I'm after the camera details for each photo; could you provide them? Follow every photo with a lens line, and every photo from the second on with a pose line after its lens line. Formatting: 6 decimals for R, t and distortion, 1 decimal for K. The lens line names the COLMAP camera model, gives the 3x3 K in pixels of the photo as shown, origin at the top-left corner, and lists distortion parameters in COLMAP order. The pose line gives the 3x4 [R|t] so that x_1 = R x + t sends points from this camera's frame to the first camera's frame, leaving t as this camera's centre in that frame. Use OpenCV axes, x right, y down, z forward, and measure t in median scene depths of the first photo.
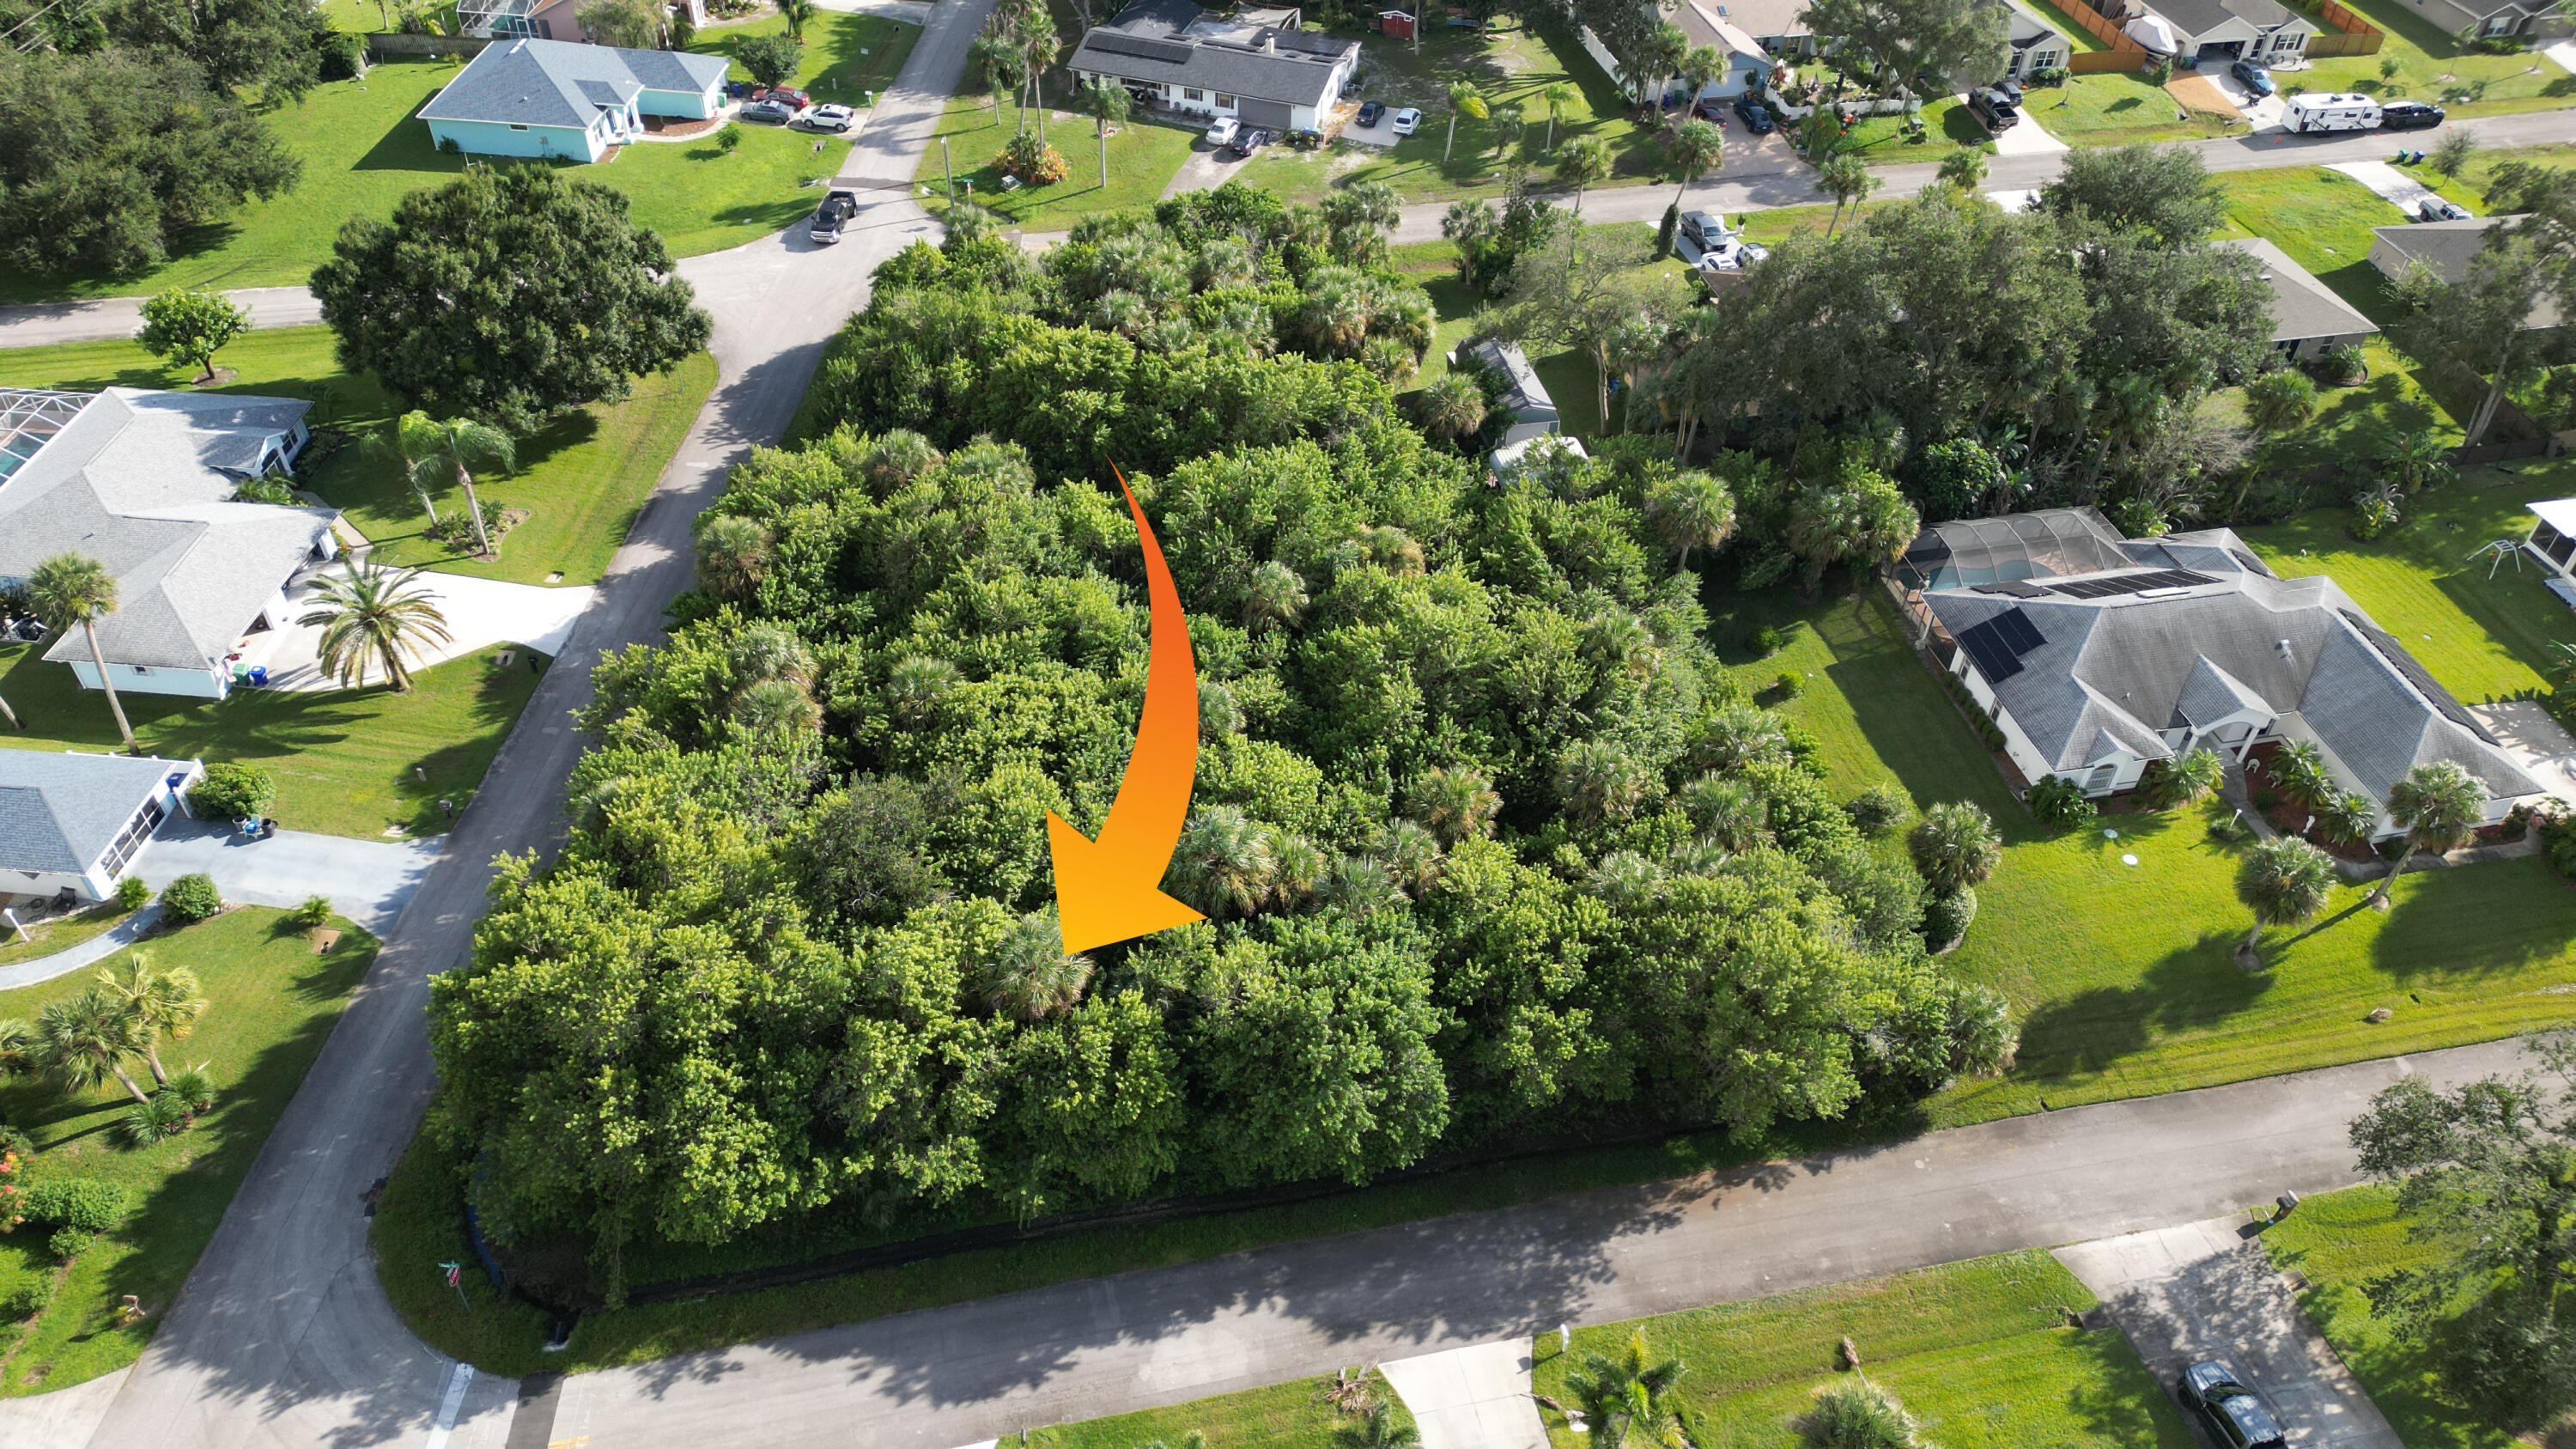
lens RADIAL K [[1796.9, 0, 1281.4], [0, 1796.9, 719.2], [0, 0, 1]] dist [0.080512, -0.080219]
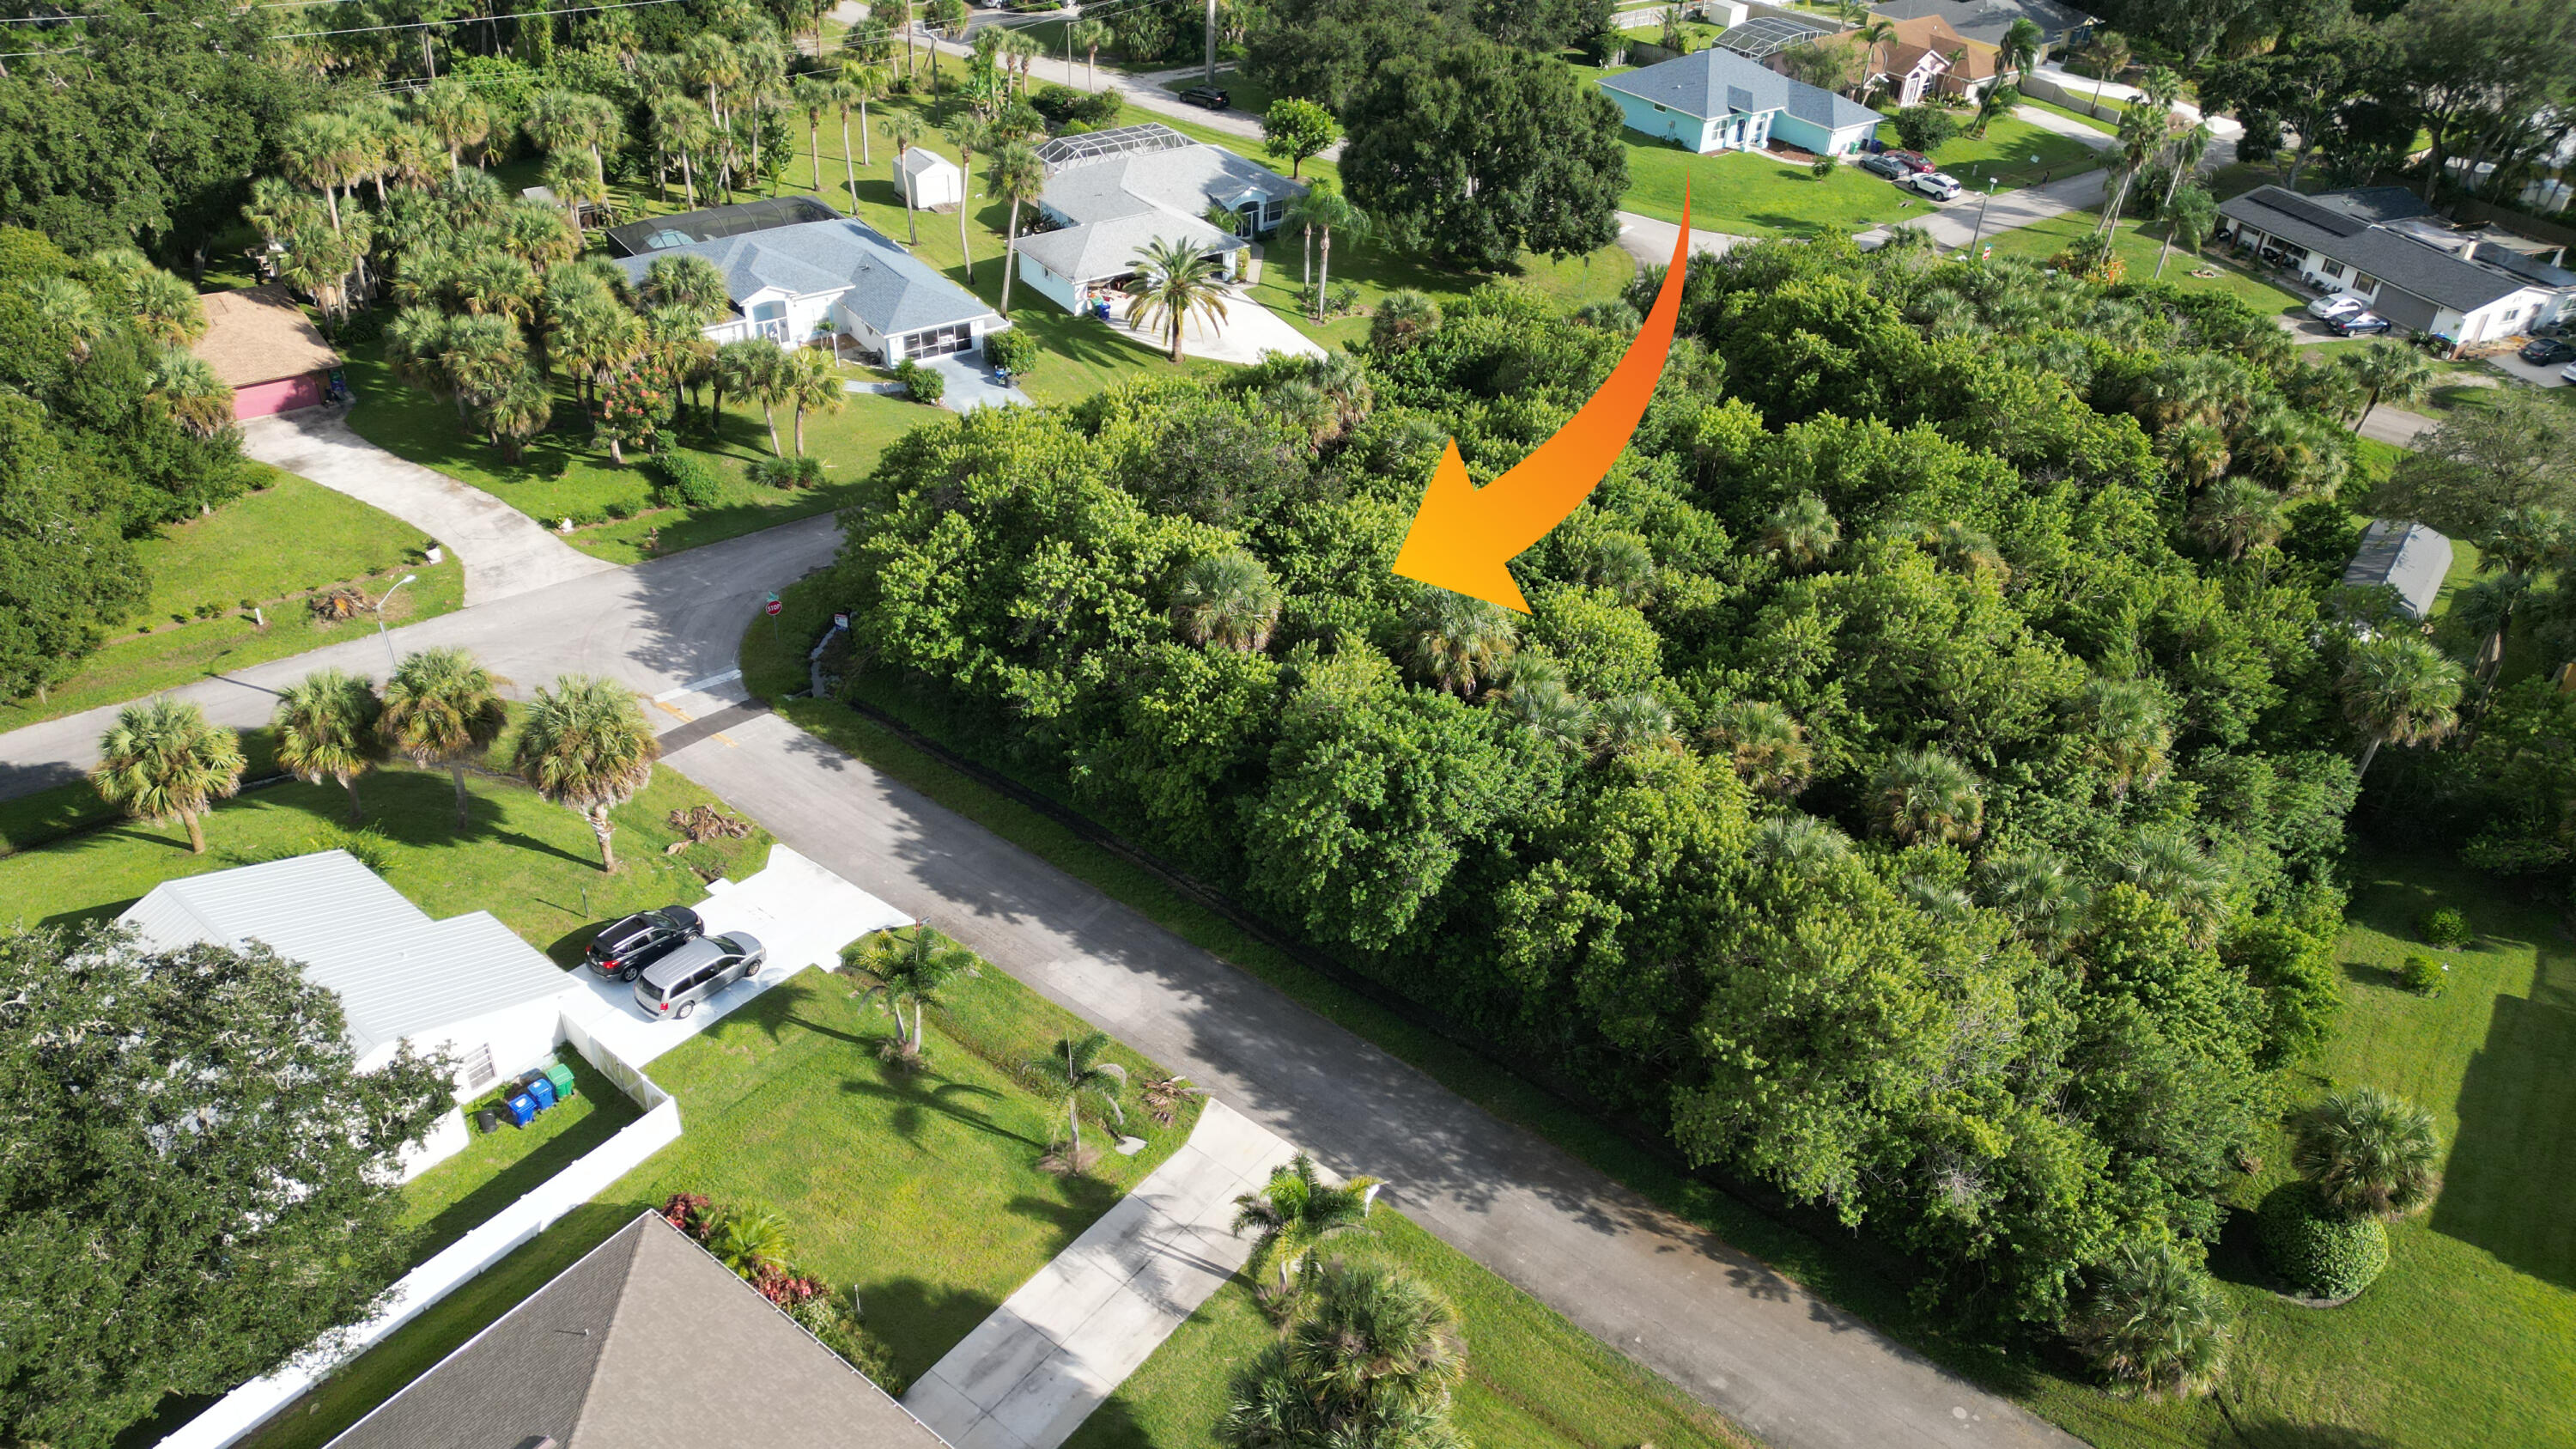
lens RADIAL K [[1783.7, 0, 1283.2], [0, 1783.7, 733.3], [0, 0, 1]] dist [0.089558, -0.095213]
pose [[0.653155, 0.434802, -0.619948, 0.416838], [-0.526800, 0.849026, 0.040449, 0.110600], [0.543940, 0.300169, 0.783599, 0.200175]]
